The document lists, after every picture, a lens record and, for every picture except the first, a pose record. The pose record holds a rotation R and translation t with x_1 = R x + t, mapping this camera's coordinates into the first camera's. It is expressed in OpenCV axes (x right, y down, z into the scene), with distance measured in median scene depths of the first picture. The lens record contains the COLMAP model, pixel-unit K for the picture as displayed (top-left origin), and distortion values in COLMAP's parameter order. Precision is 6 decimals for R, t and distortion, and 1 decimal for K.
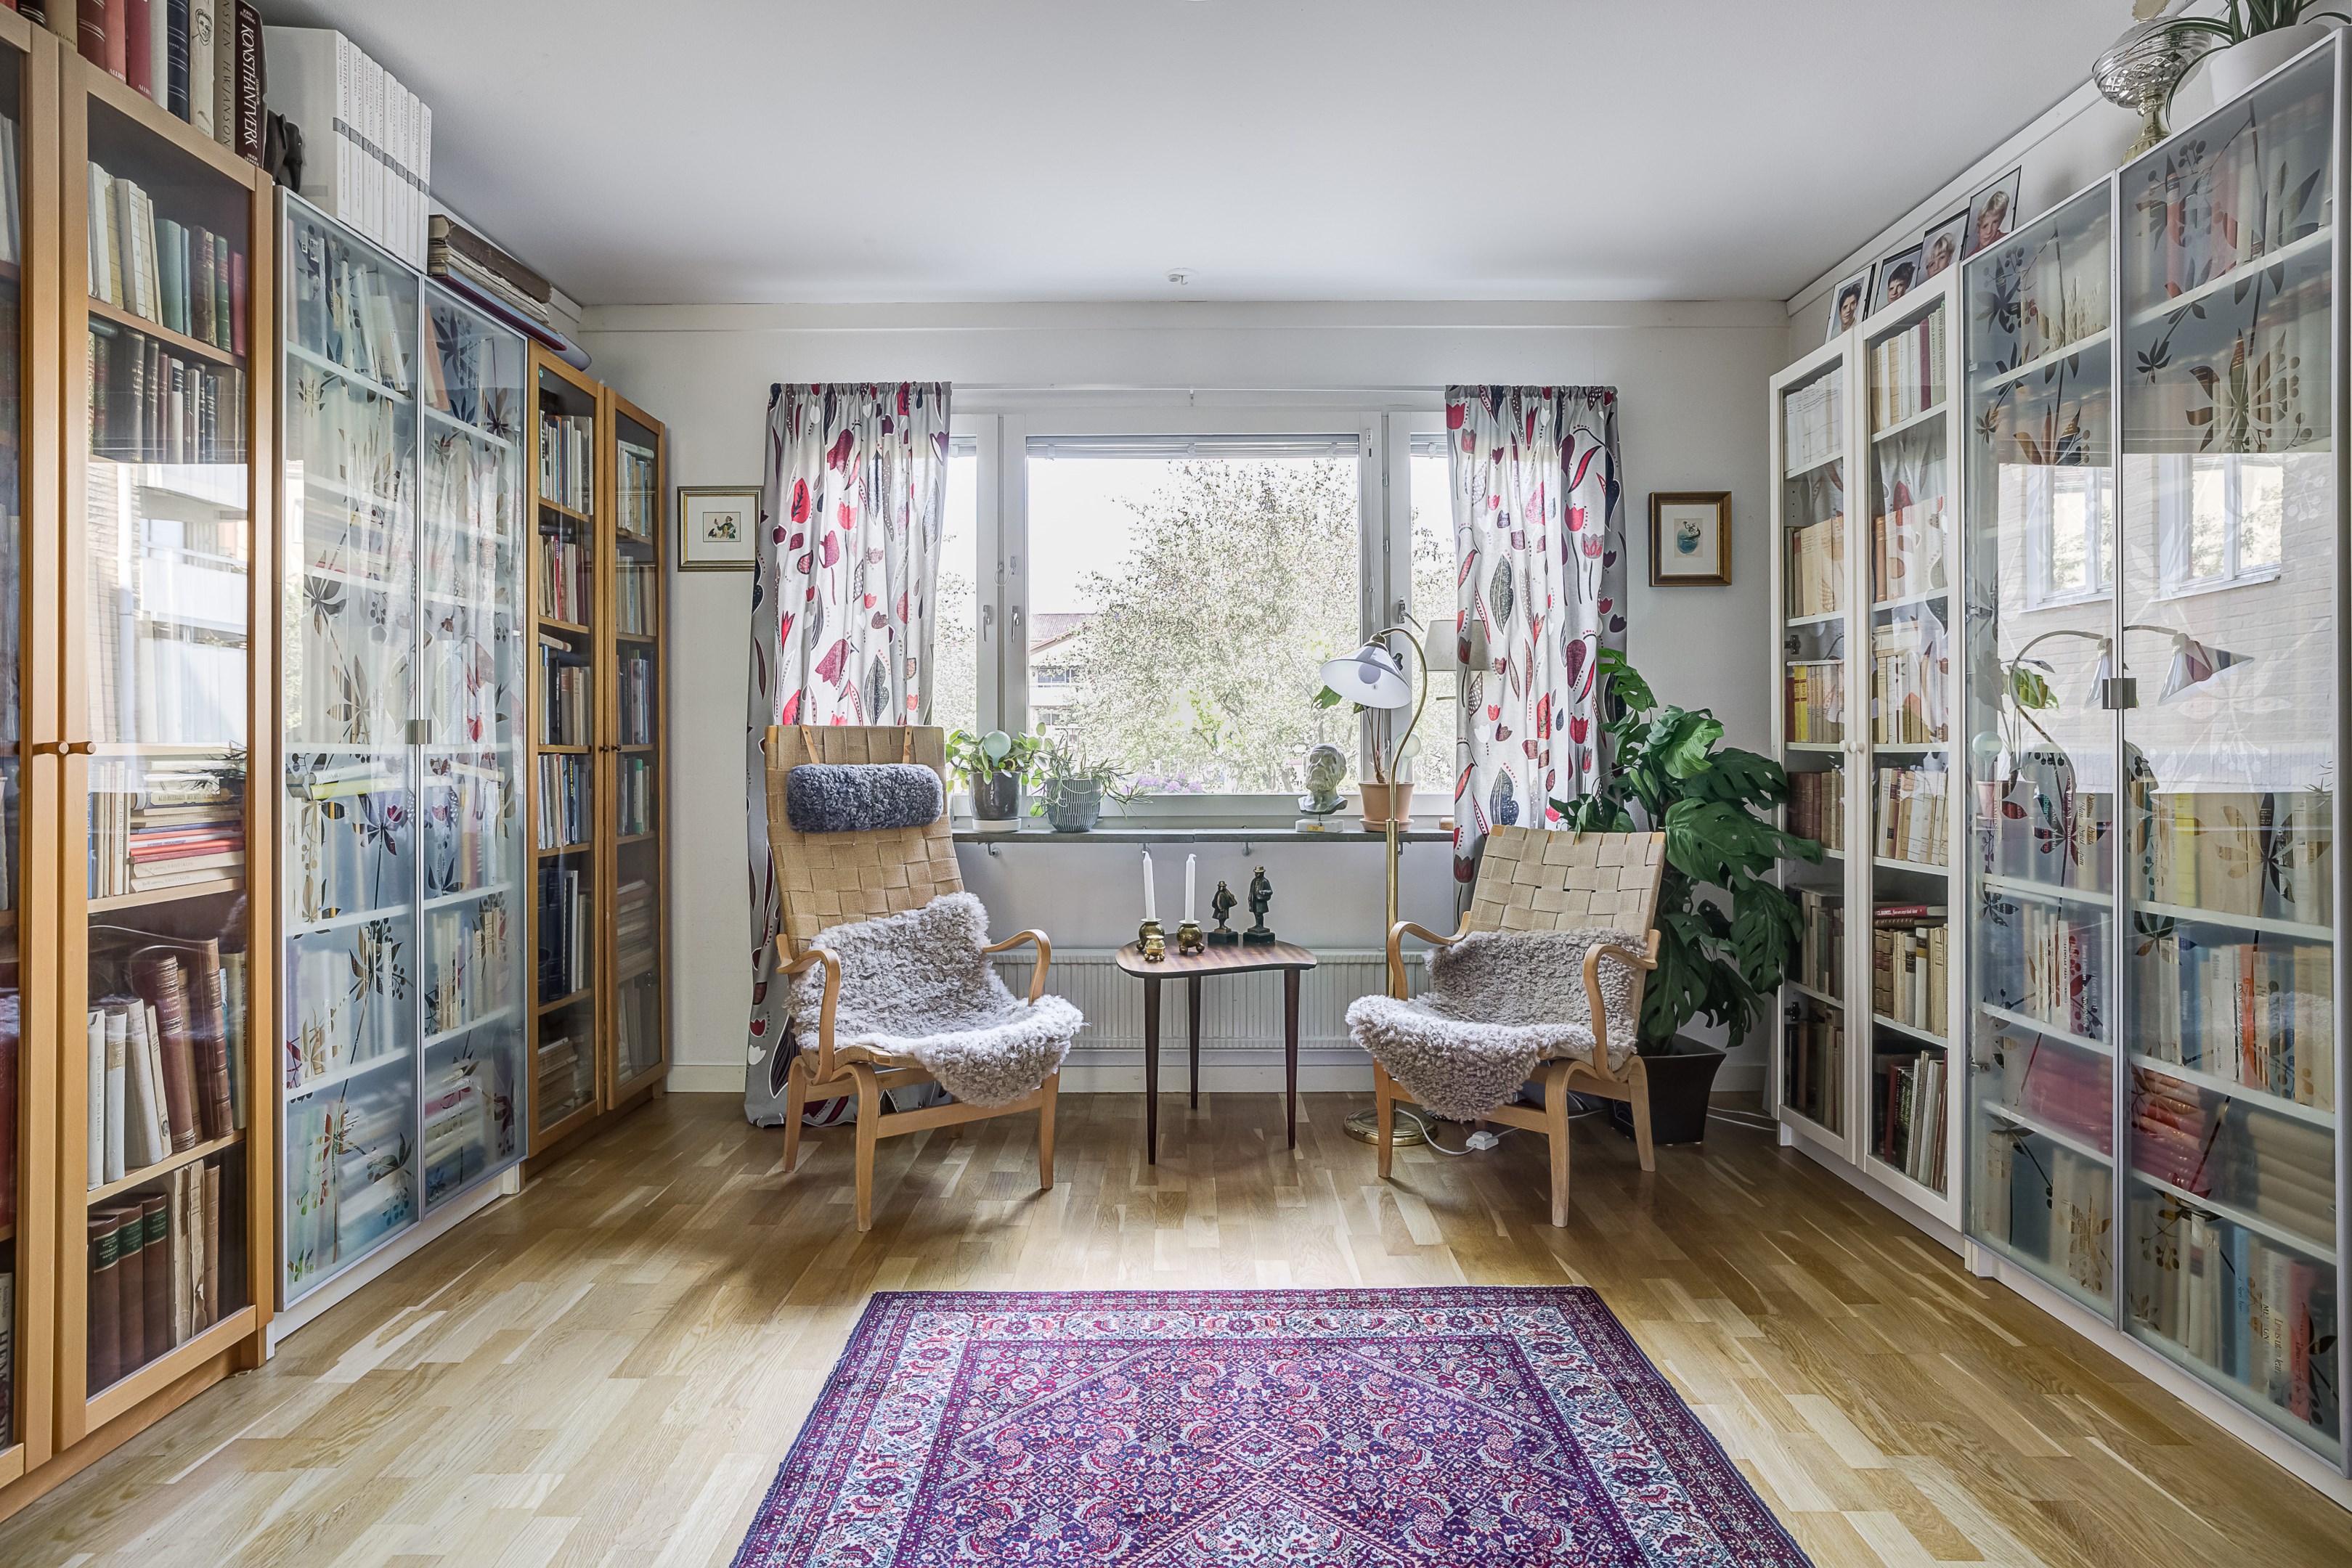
lens RADIAL K [[1373.5, 0, 1089.3], [0, 1373.5, 752.3], [0, 0, 1]] dist [-0.038193, 0.025514]
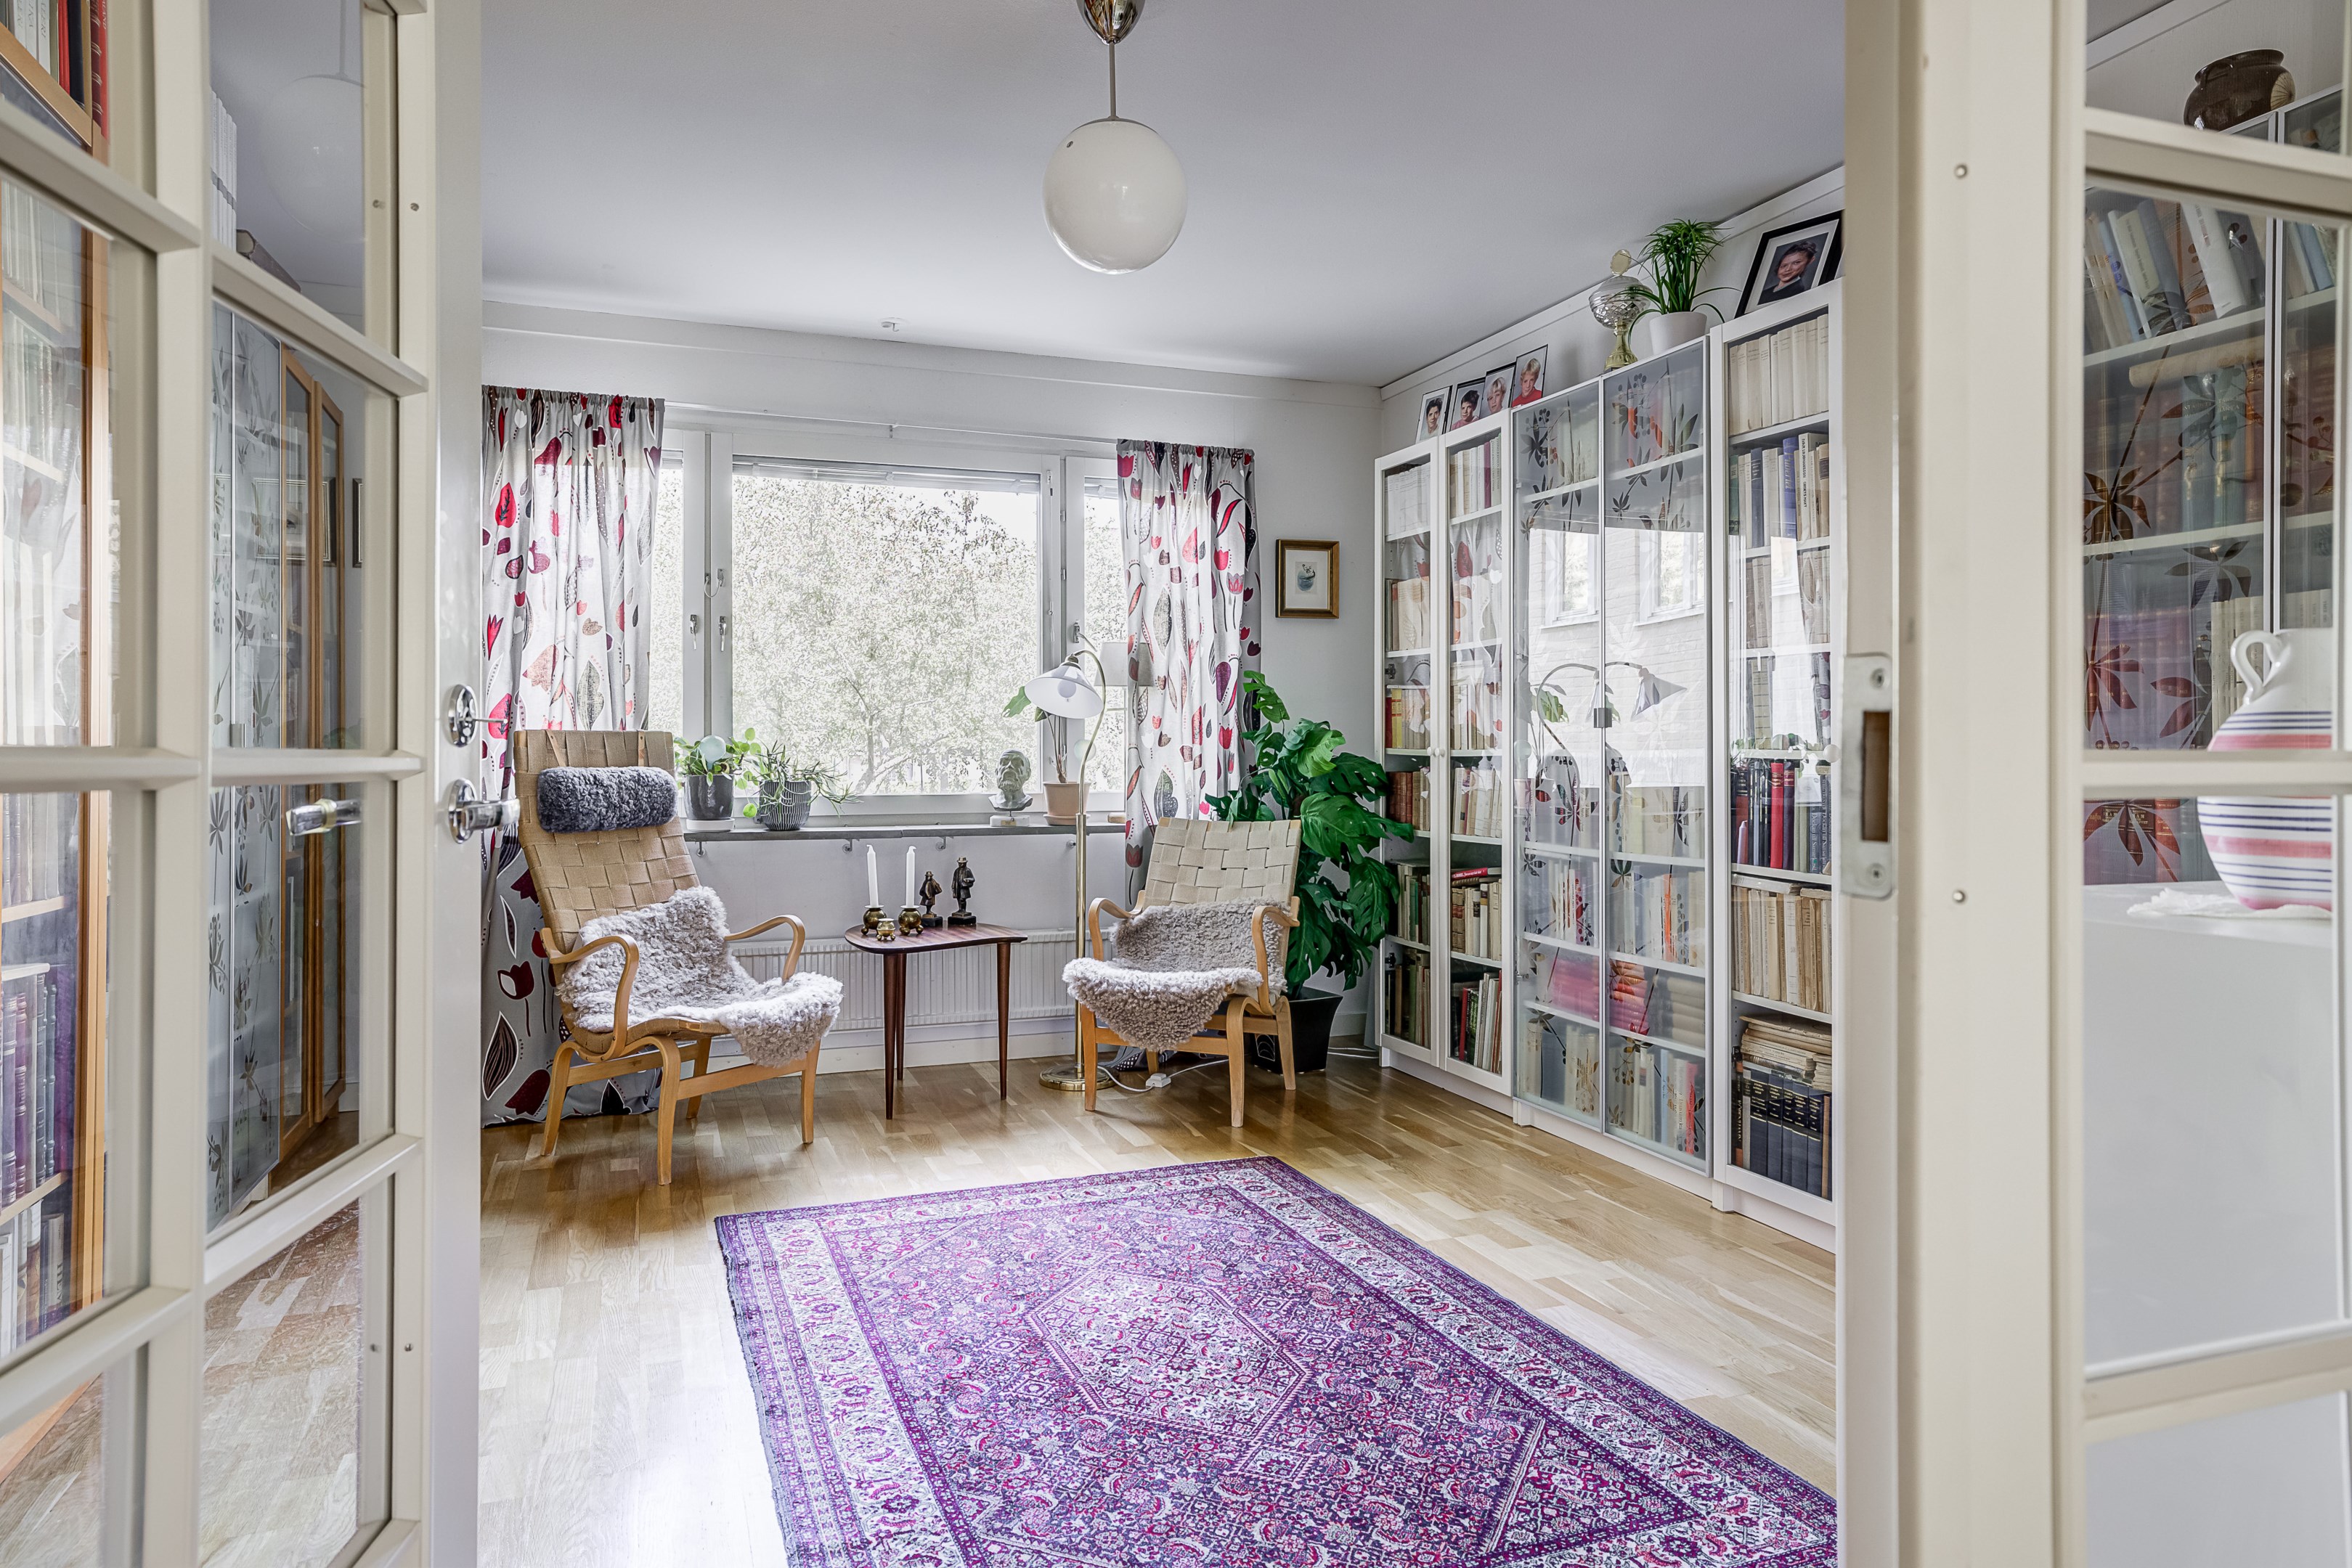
lens RADIAL K [[1493.9, 0, 1181.4], [0, 1493.9, 758.6], [0, 0, 1]] dist [0.001358, 0.001212]
pose [[0.933226, -0.000707, 0.359290, -0.192881], [0.000051, 0.999998, 0.001837, -0.000154], [-0.359291, -0.001696, 0.933224, -0.268187]]
